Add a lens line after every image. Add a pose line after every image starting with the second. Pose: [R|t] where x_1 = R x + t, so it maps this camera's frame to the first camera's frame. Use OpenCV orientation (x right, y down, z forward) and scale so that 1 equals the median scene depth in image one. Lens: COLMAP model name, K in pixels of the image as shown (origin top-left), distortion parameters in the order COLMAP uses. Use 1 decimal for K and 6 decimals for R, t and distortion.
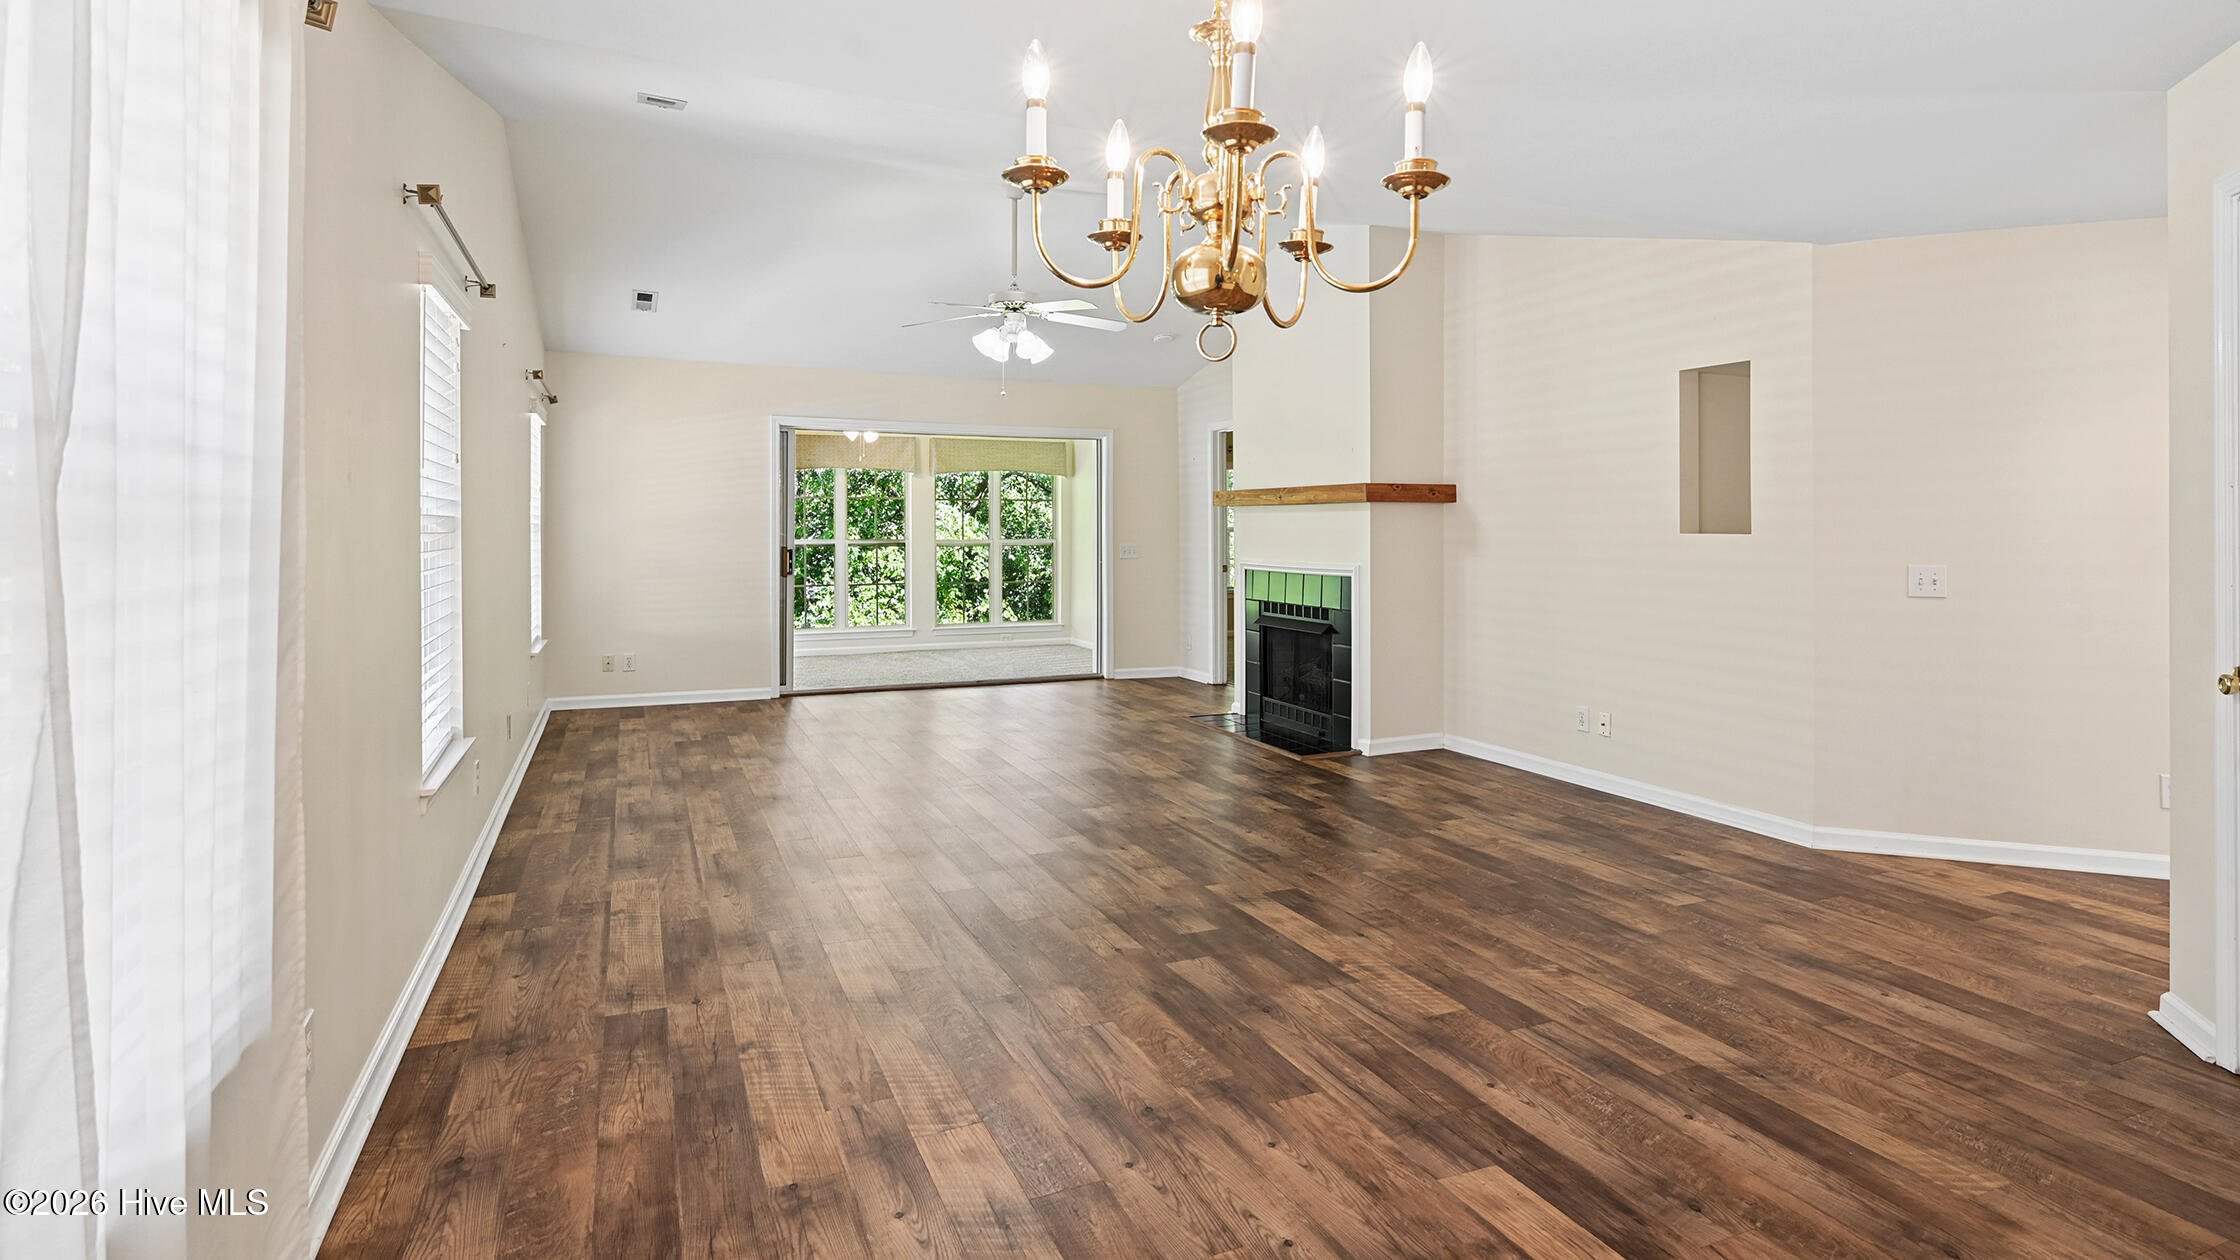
lens RADIAL K [[1117.4, 0, 1162.1], [0, 1117.4, 619.1], [0, 0, 1]] dist [-0.000472, -0.000706]
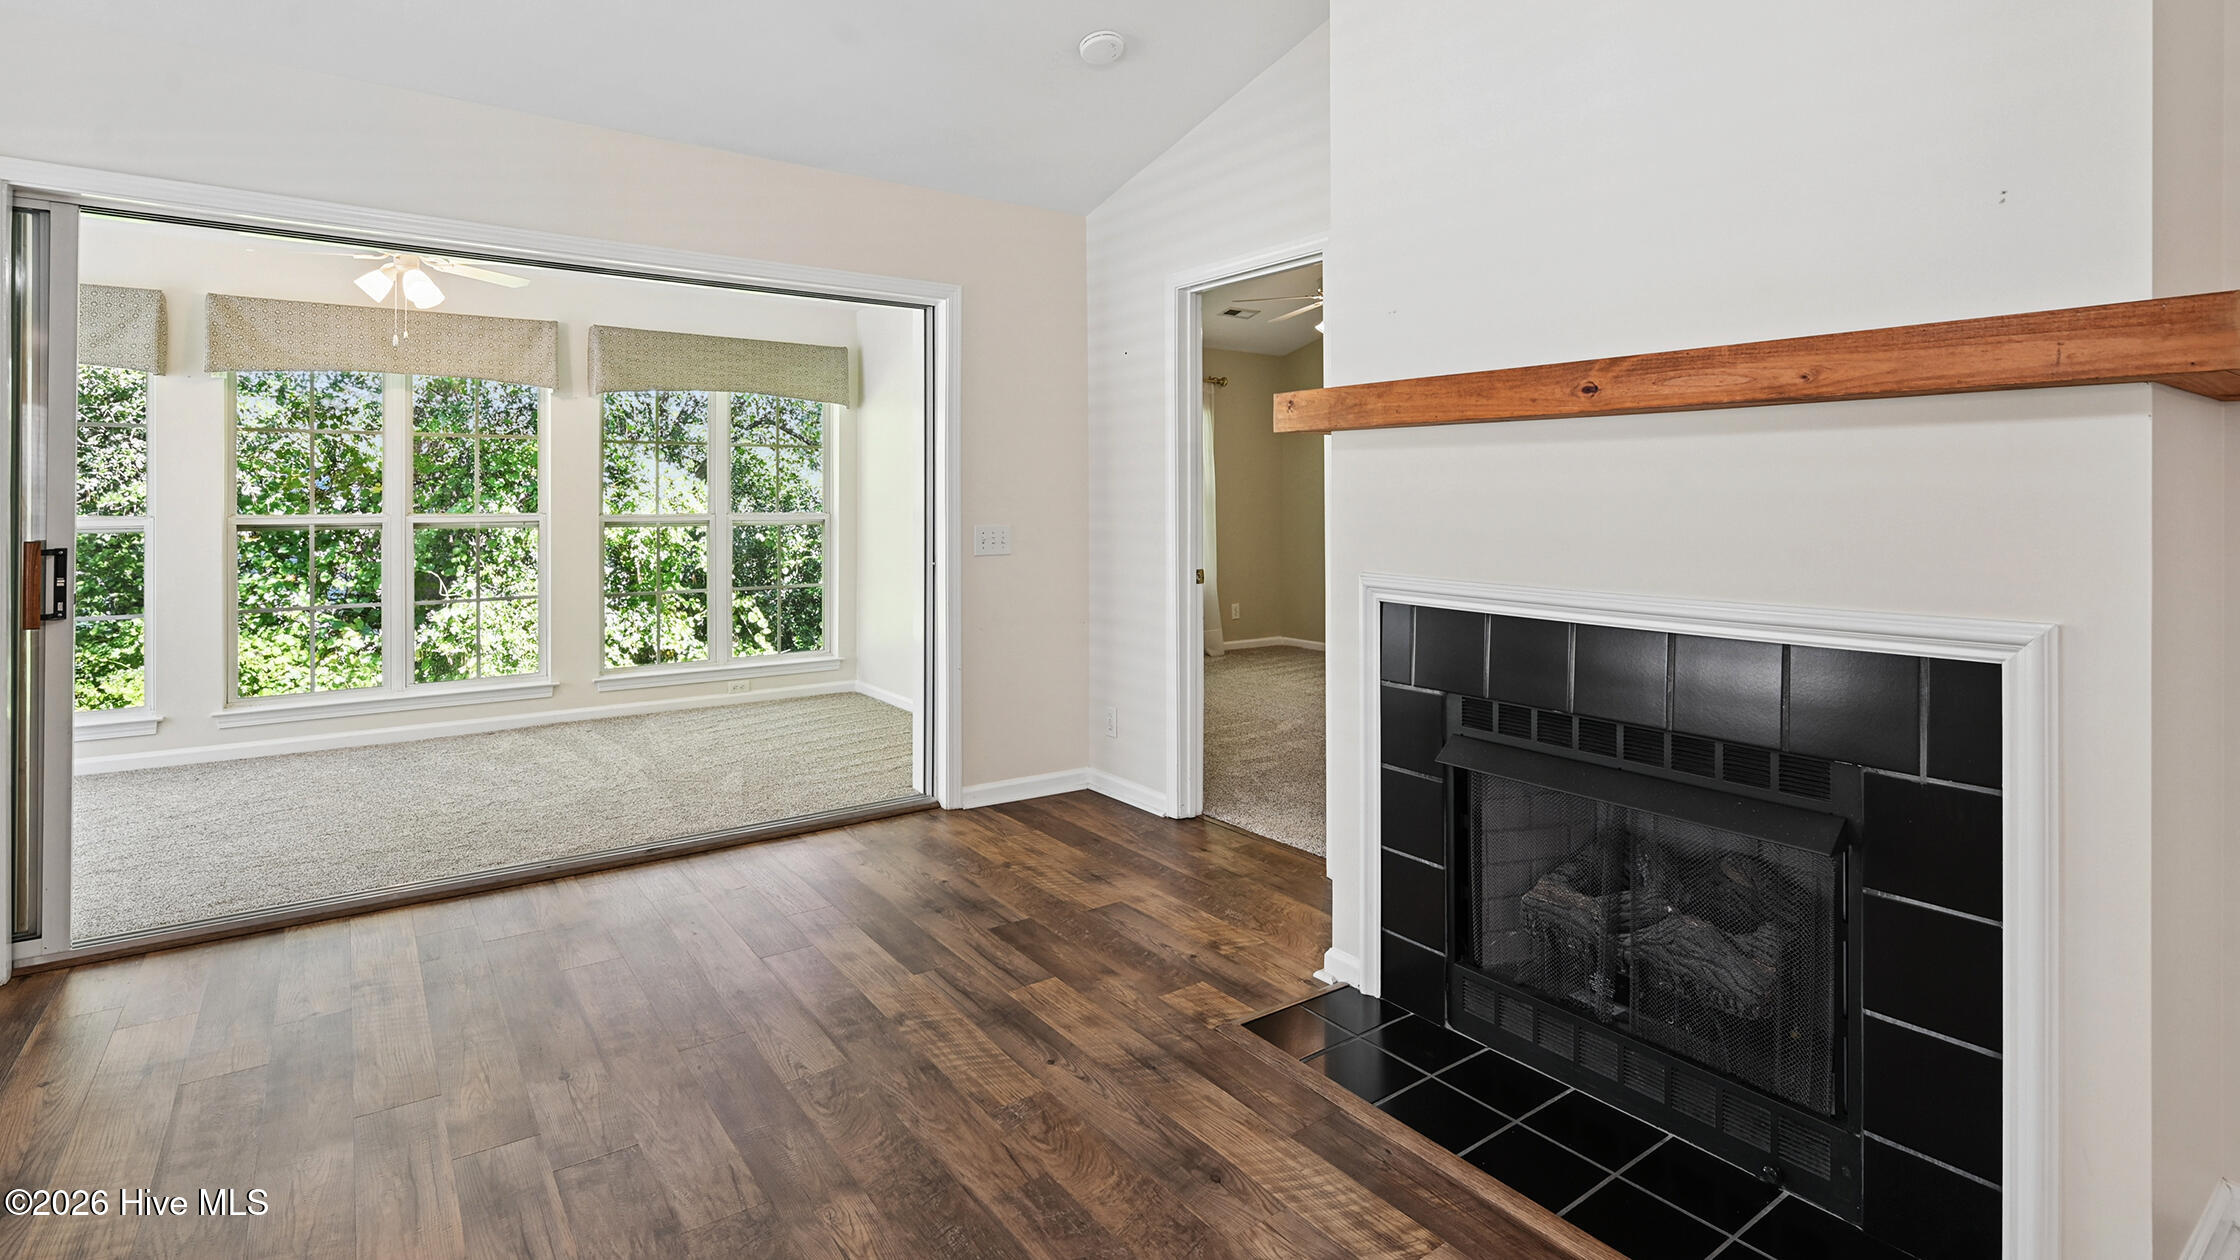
lens RADIAL K [[1055.6, 0, 1124.6], [0, 1055.6, 509.2], [0, 0, 1]] dist [0.001392, -0.001632]
pose [[0.982196, -0.000388, 0.187860, -0.080838], [0.013819, 0.997438, -0.070195, -0.055971], [-0.187351, 0.071541, 0.979684, 0.731010]]
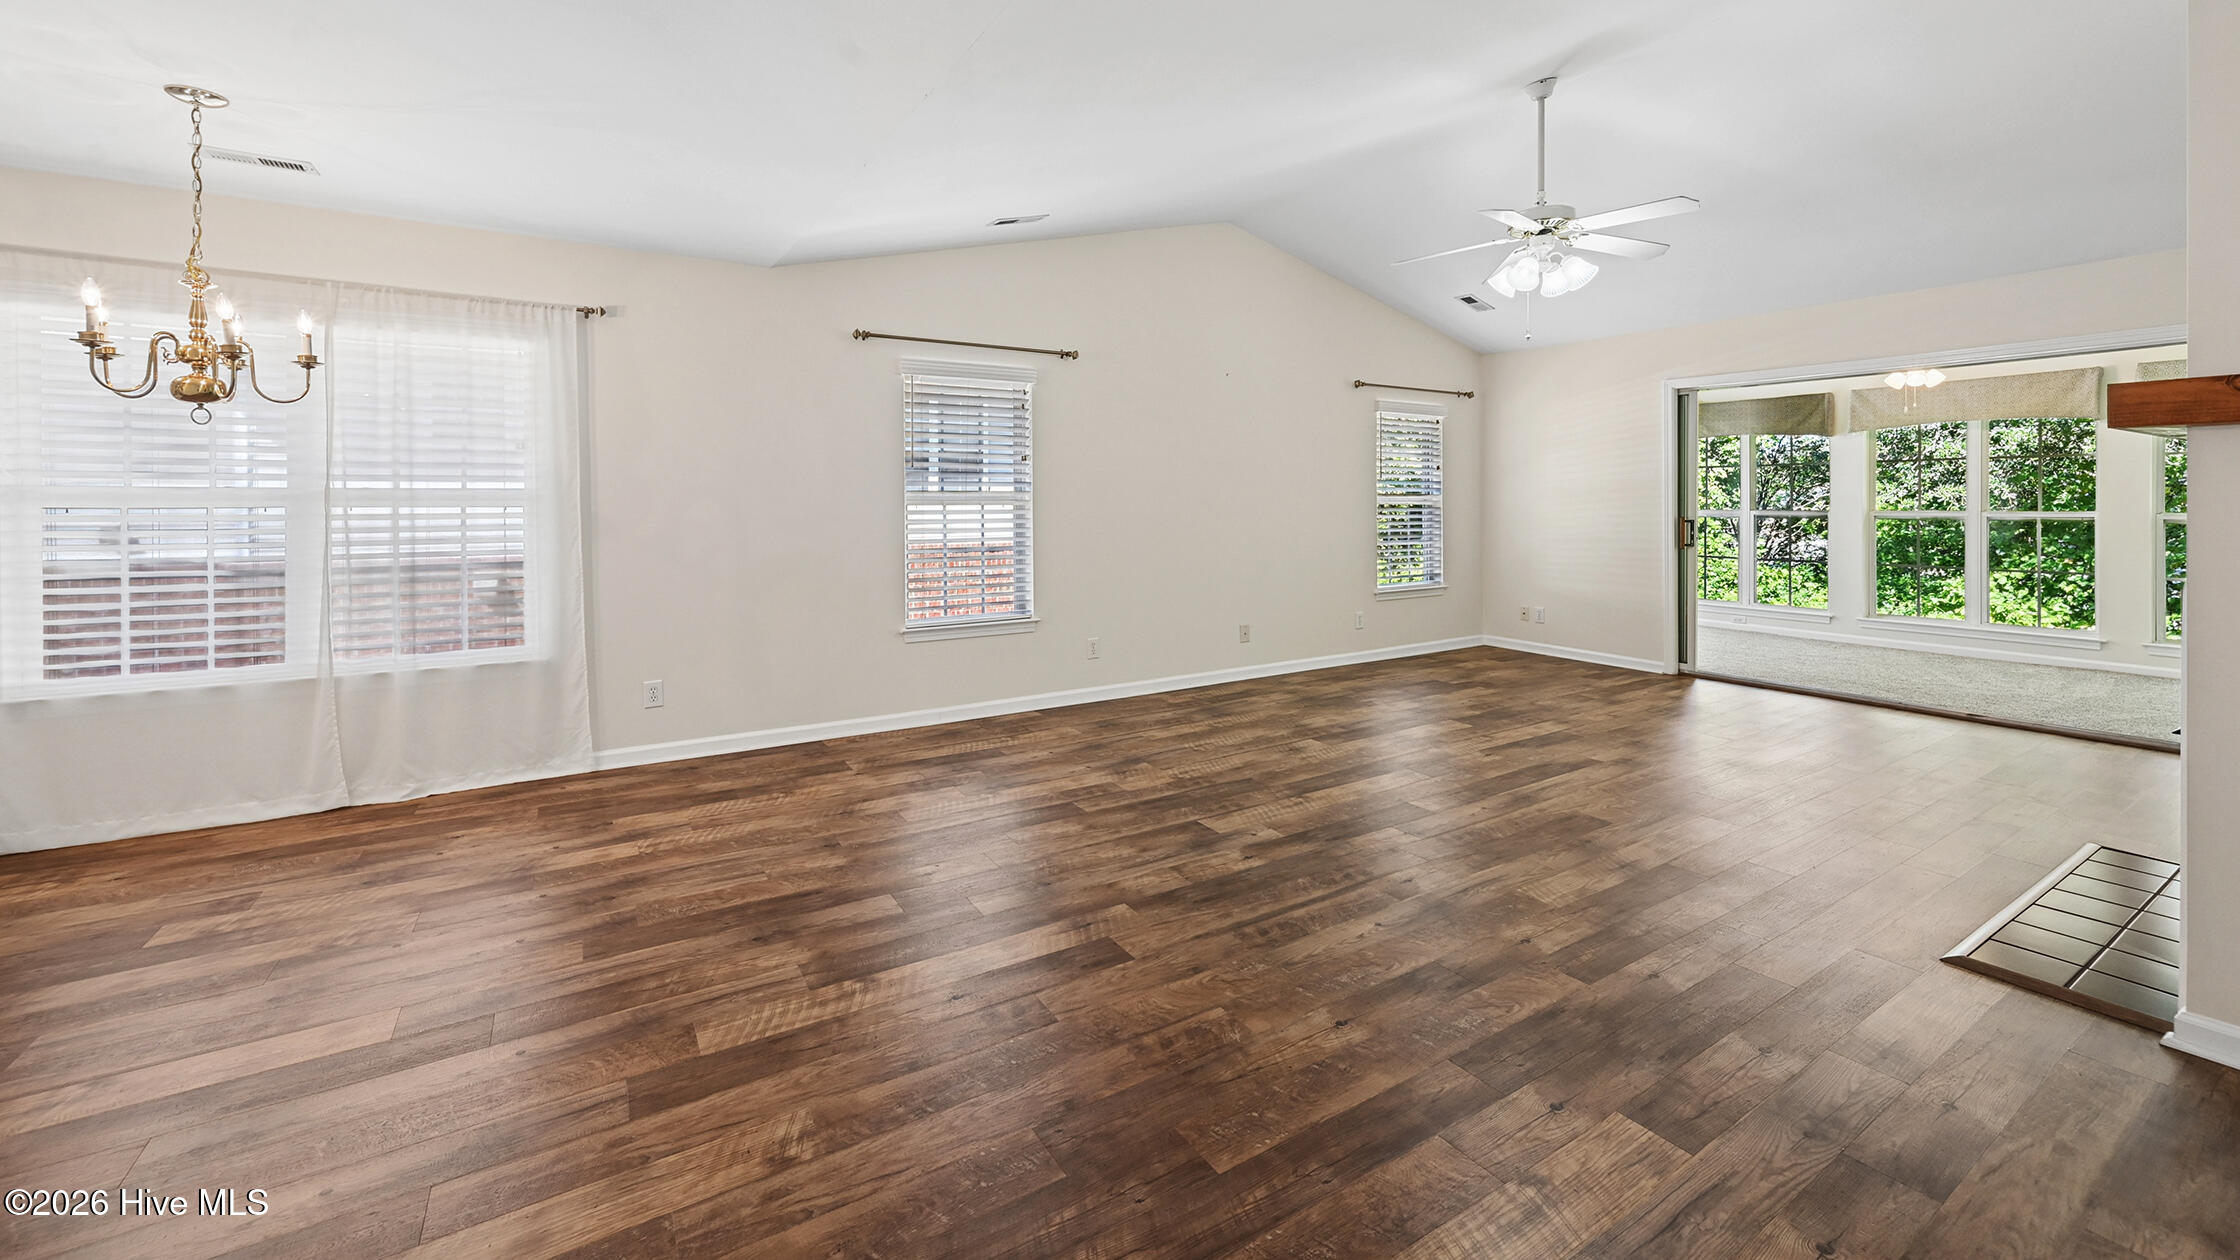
lens RADIAL K [[899.0, 0, 1114.3], [0, 899.0, 511.5], [0, 0, 1]] dist [0.002892, 0.000386]
pose [[0.117793, 0.014048, -0.992939, 0.423664], [-0.080624, 0.996734, 0.004537, -0.039214], [0.989760, 0.079520, 0.118541, 0.516082]]
